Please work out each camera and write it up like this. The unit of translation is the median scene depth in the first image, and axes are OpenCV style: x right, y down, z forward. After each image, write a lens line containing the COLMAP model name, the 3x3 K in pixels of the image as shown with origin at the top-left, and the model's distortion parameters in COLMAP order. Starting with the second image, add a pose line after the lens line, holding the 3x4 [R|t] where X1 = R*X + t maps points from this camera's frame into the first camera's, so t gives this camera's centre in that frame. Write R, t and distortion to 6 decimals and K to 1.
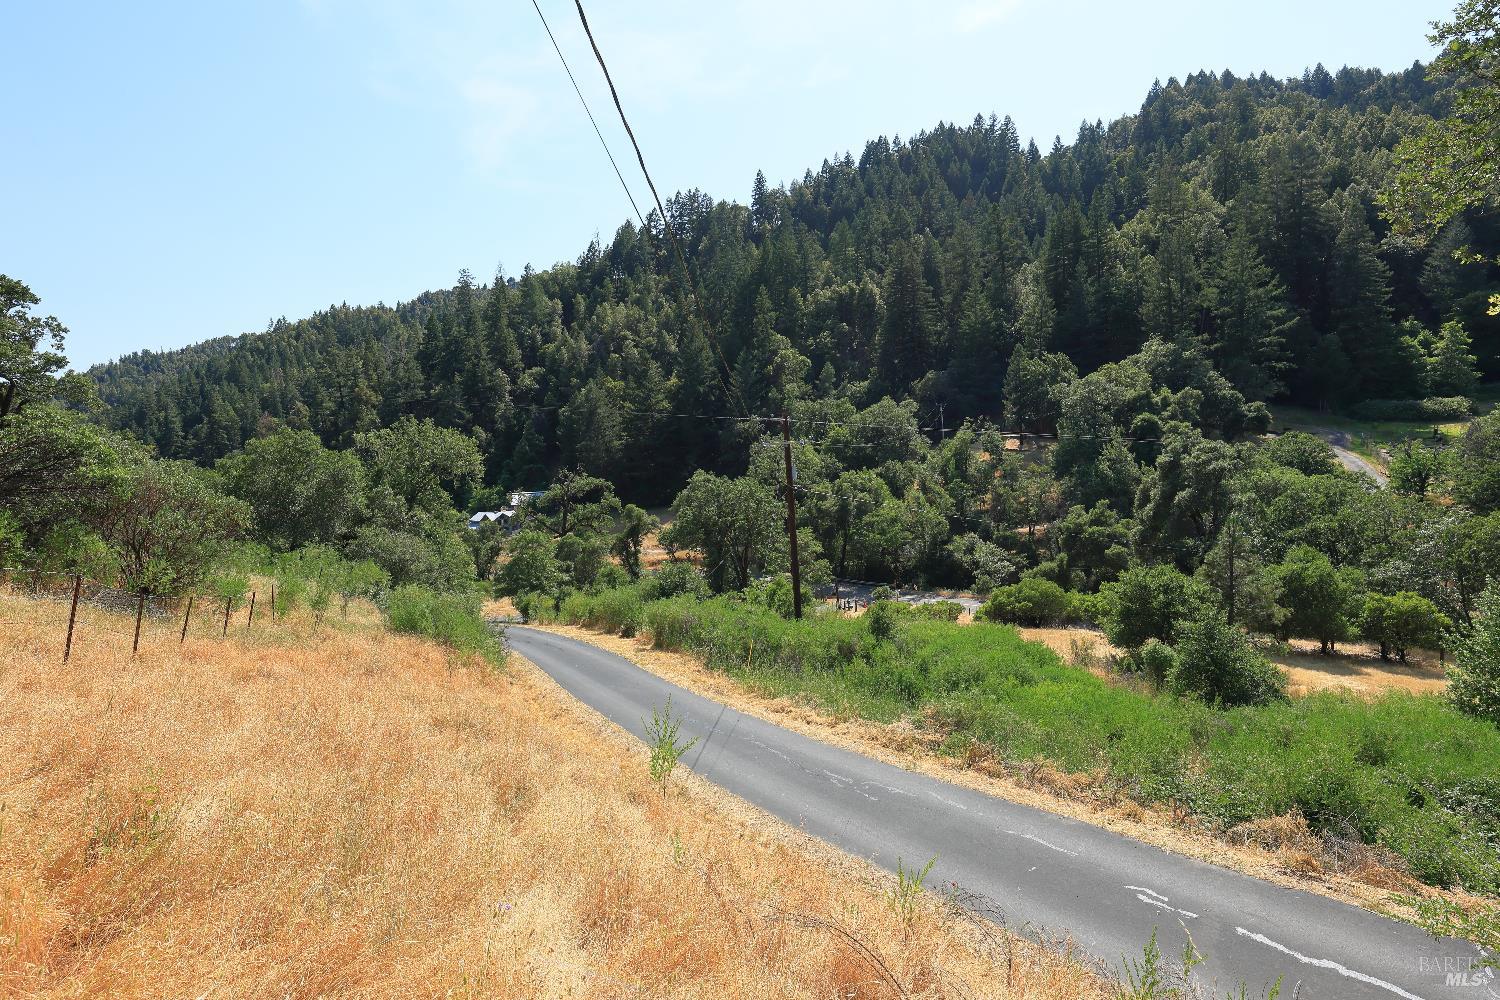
lens RADIAL K [[702.0, 0, 750.0], [0, 702.0, 500.0], [0, 0, 1]] dist [0.001644, 0.000160]
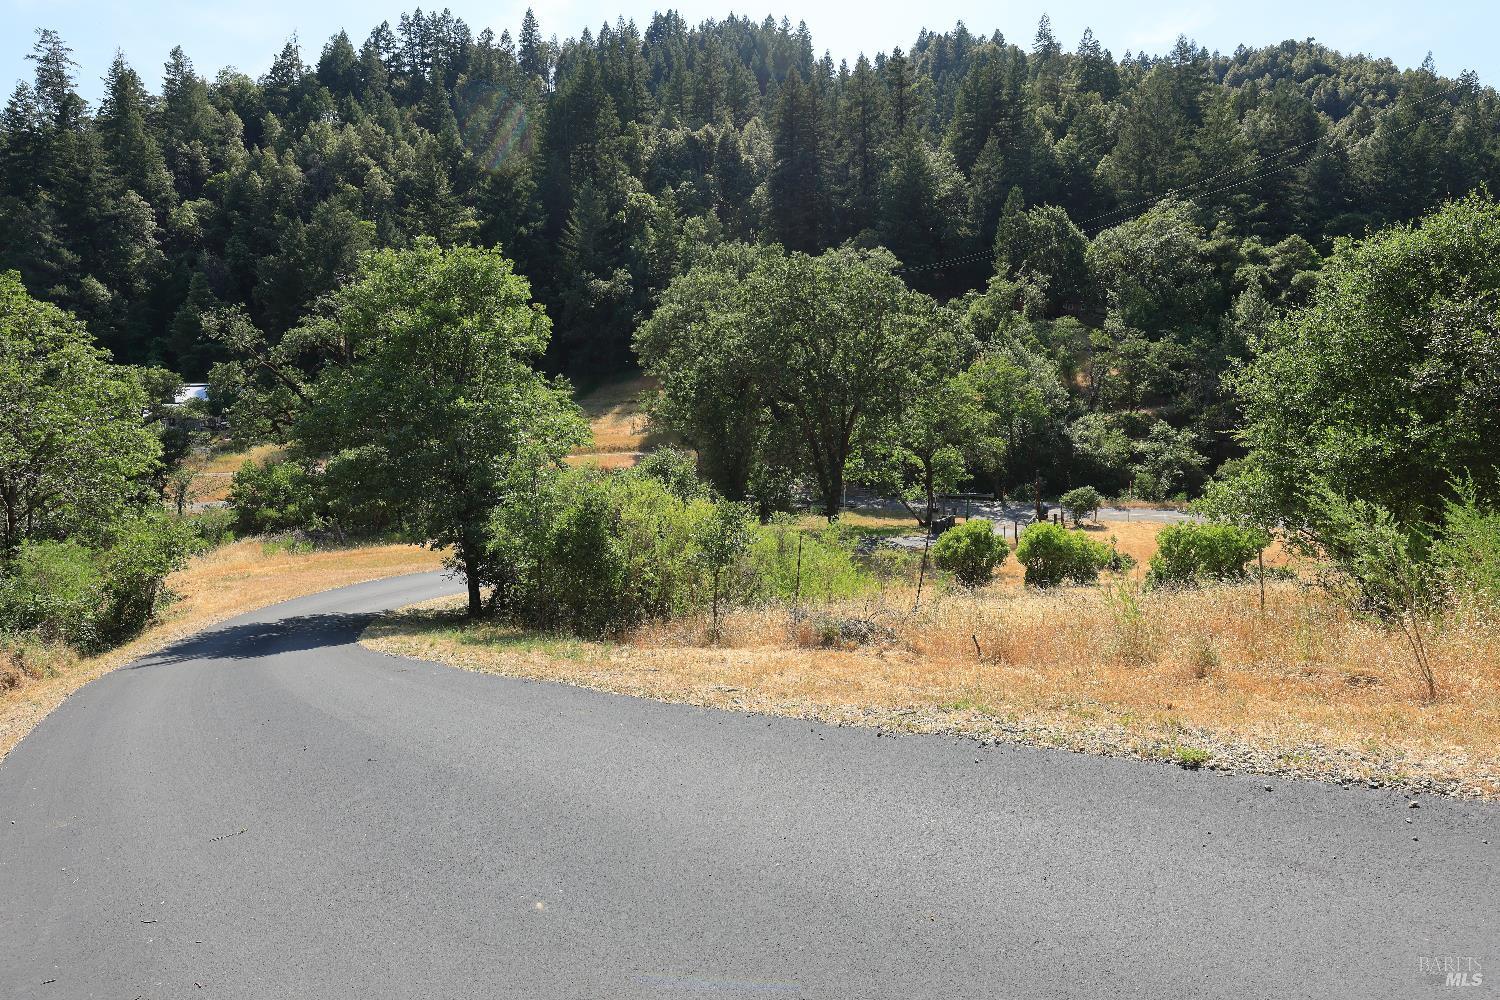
lens RADIAL K [[663.6, 0, 750.0], [0, 663.6, 500.0], [0, 0, 1]] dist [-0.002703, 0.000275]
pose [[0.919645, -0.022417, 0.392111, -0.074636], [-0.011949, 0.996311, 0.084983, 0.025105], [-0.392570, -0.082840, 0.915984, 0.187490]]
